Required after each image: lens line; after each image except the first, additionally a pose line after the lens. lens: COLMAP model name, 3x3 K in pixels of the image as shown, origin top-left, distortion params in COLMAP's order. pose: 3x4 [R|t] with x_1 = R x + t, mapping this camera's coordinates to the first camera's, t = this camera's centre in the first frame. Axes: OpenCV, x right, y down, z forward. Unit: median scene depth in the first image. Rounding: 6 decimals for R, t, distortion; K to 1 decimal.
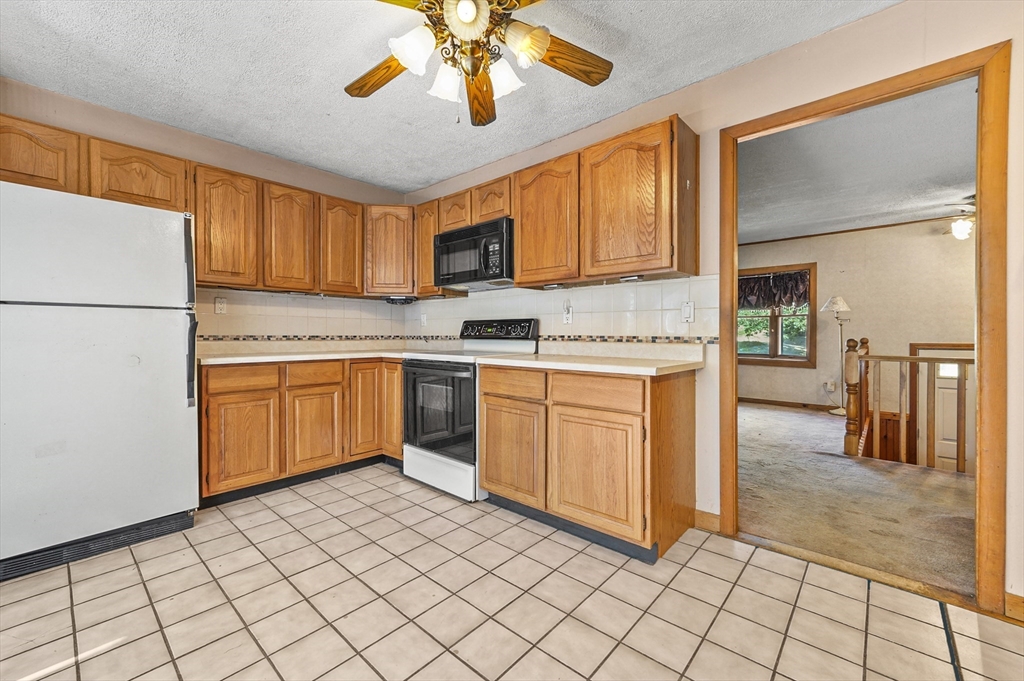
lens RADIAL K [[412.5, 0, 515.4], [0, 412.5, 334.5], [0, 0, 1]] dist [0.001051, -0.000019]
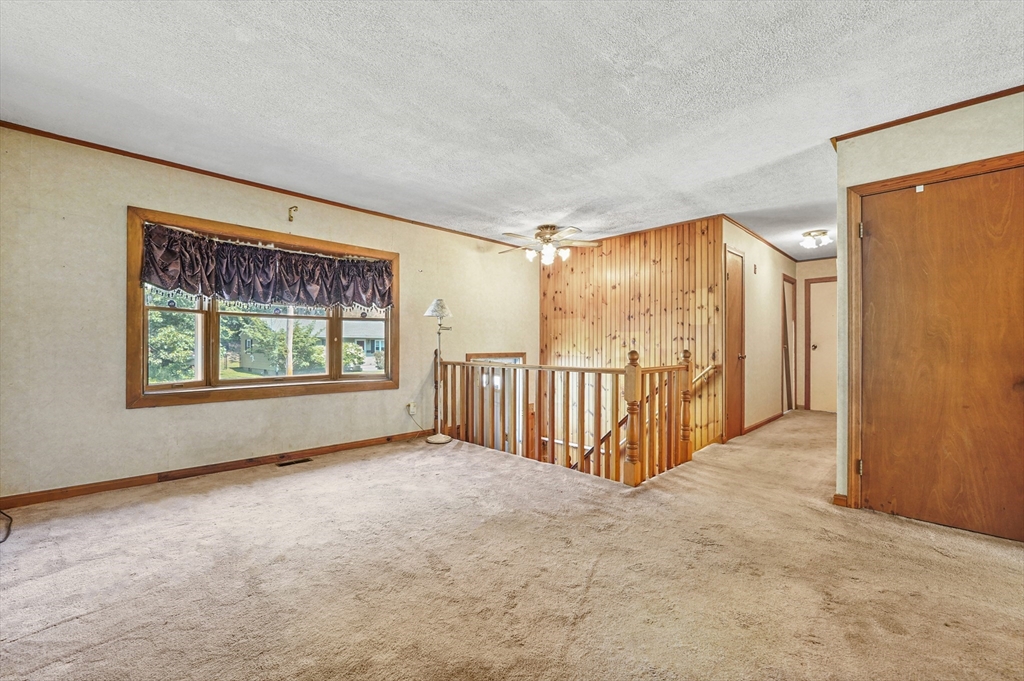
lens RADIAL K [[417.4, 0, 512.0], [0, 417.4, 340.5], [0, 0, 1]] dist [-0.010747, -0.000532]
pose [[0.062748, 0.009295, 0.997986, -0.102241], [0.000890, 0.999956, -0.009369, -0.002771], [-0.998029, 0.001476, 0.062736, 1.512639]]
